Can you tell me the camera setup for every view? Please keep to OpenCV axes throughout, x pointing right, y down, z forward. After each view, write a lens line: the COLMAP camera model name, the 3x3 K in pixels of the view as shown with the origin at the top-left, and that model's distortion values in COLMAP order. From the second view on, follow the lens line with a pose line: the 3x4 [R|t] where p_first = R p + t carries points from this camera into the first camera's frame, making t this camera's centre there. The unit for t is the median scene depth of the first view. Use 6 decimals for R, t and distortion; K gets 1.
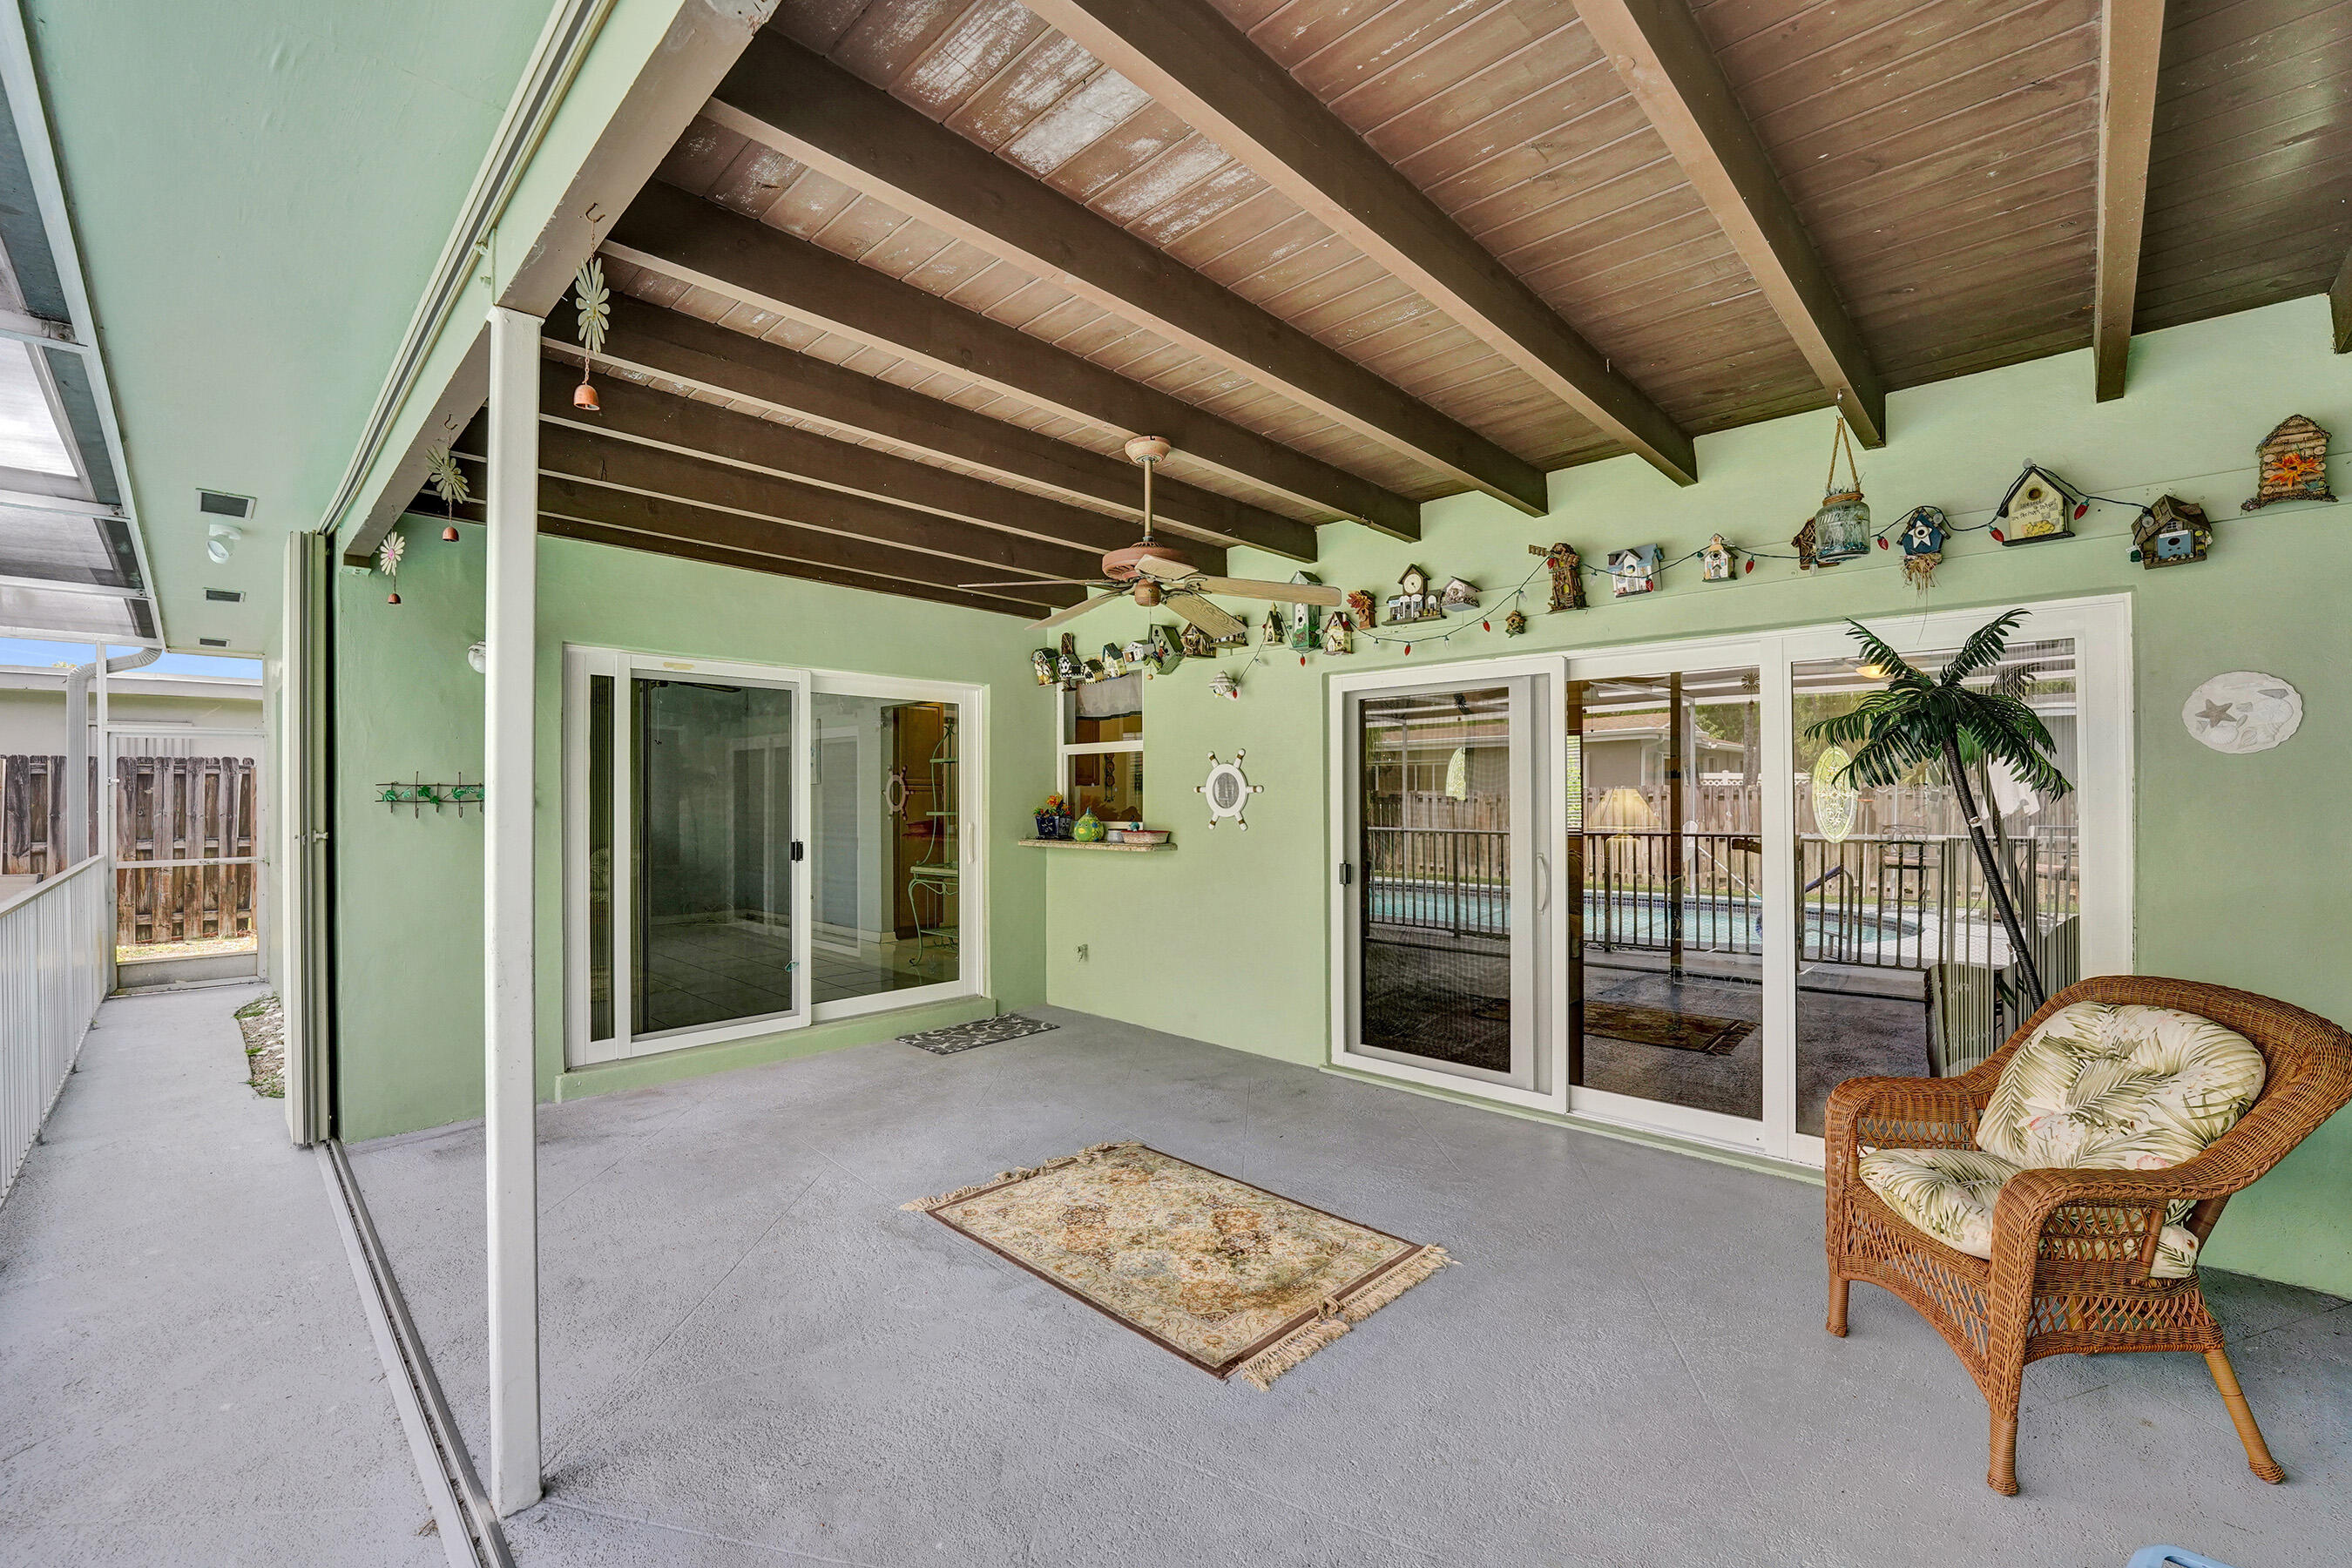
lens RADIAL K [[962.1, 0, 1174.2], [0, 962.1, 778.1], [0, 0, 1]] dist [-0.030486, 0.003651]
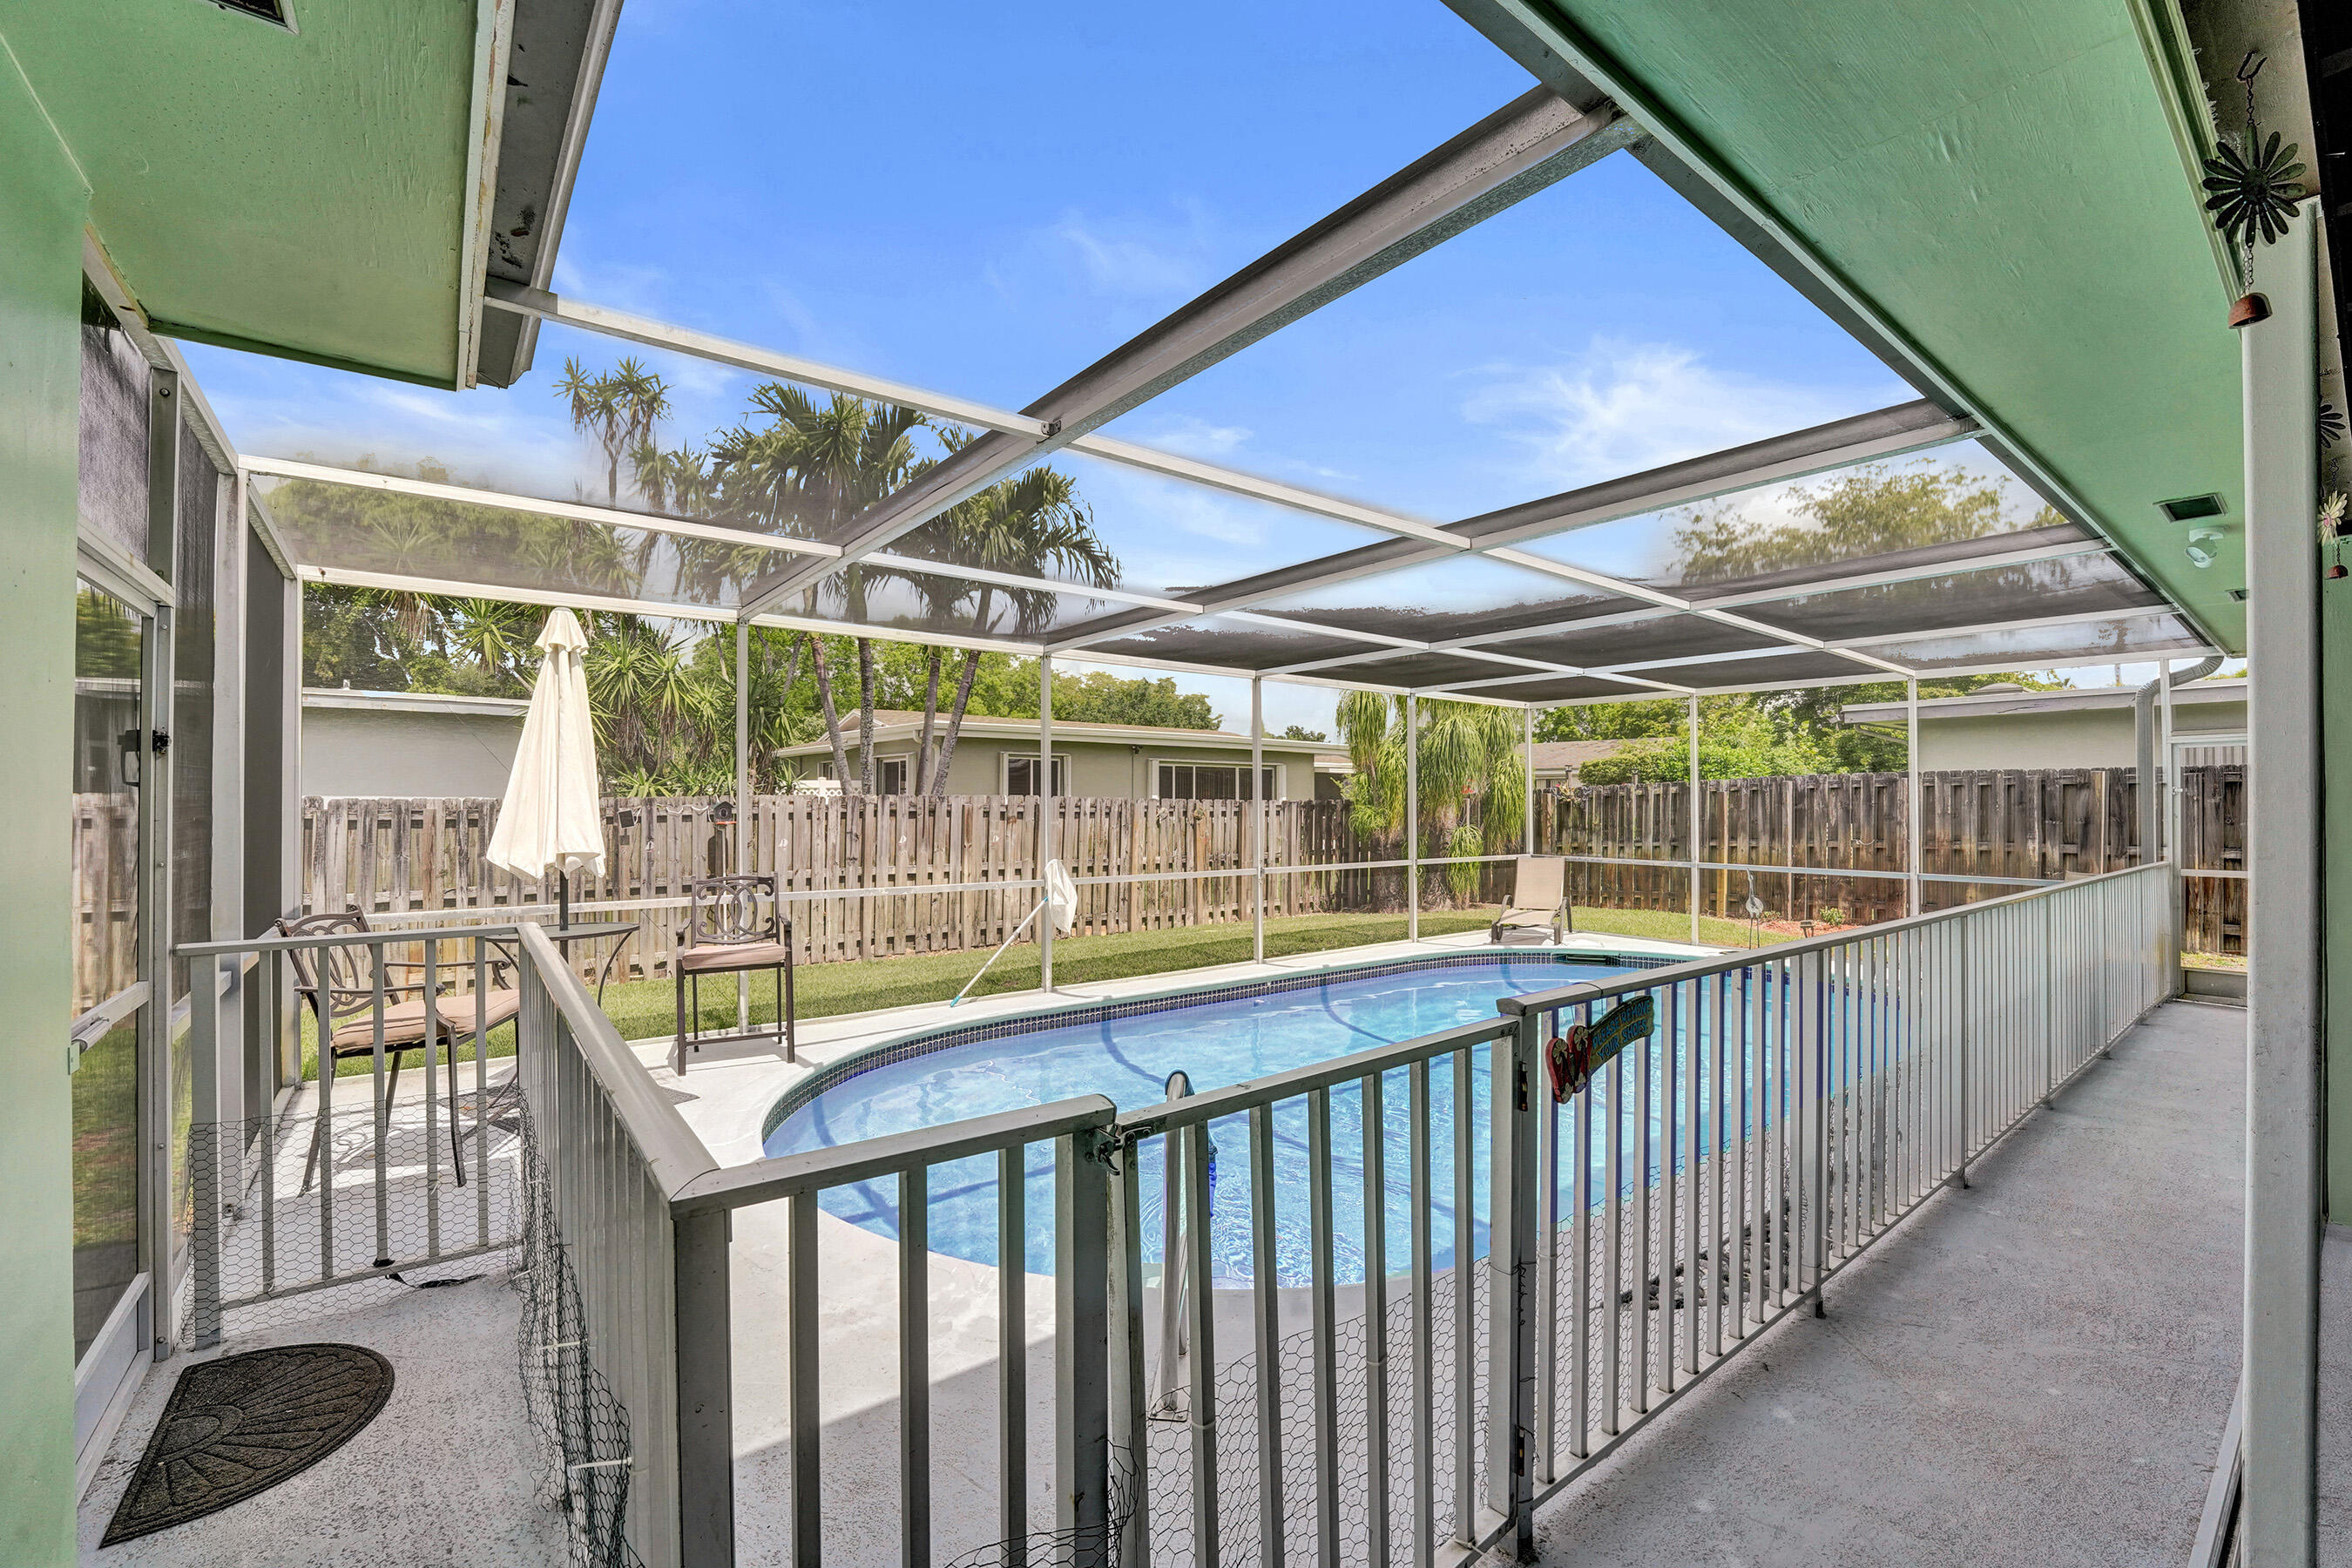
lens RADIAL K [[970.2, 0, 1172.7], [0, 970.2, 796.0], [0, 0, 1]] dist [-0.026777, -0.000580]
pose [[-0.149764, -0.003150, -0.988717, 0.078197], [0.016711, 0.999844, -0.005716, -0.004774], [0.988581, -0.017378, -0.149688, 0.070639]]
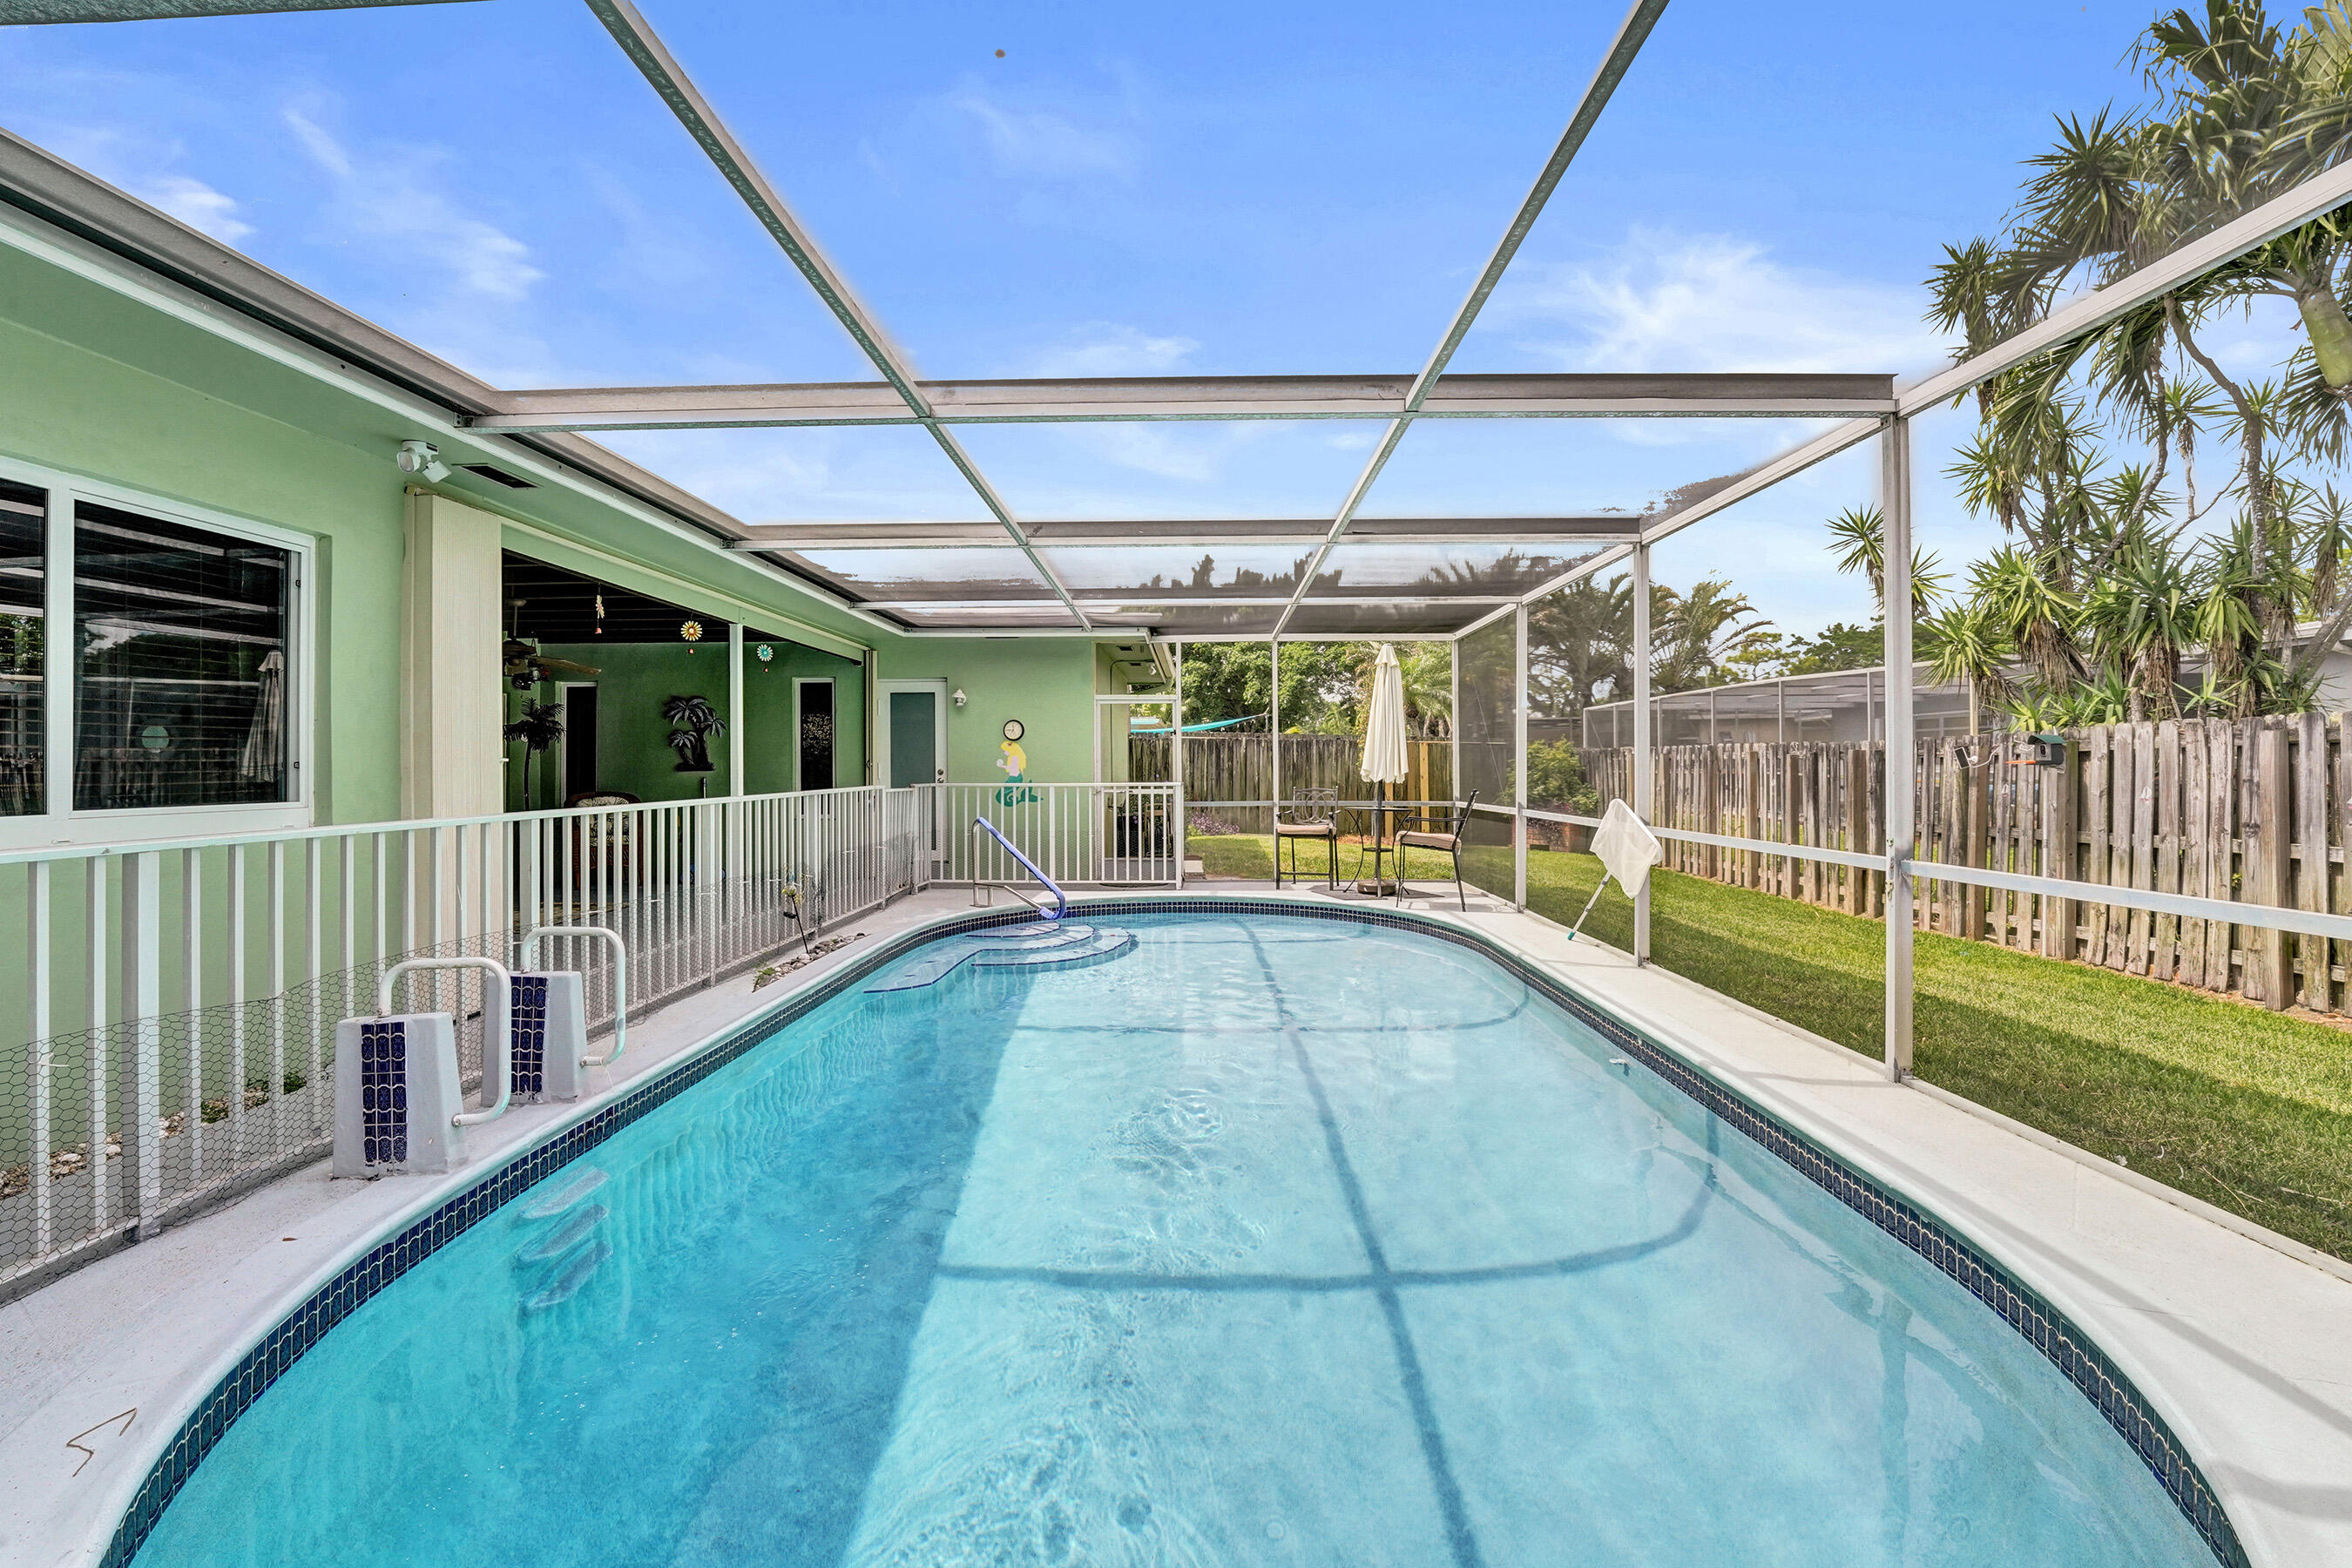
lens RADIAL K [[975.3, 0, 1169.4], [0, 975.3, 763.8], [0, 0, 1]] dist [-0.030729, 0.004393]
pose [[-0.667314, 0.009576, 0.744715, -1.812294], [-0.007923, 0.999769, -0.019955, 0.062491], [-0.744734, -0.019216, -0.667085, 0.858540]]
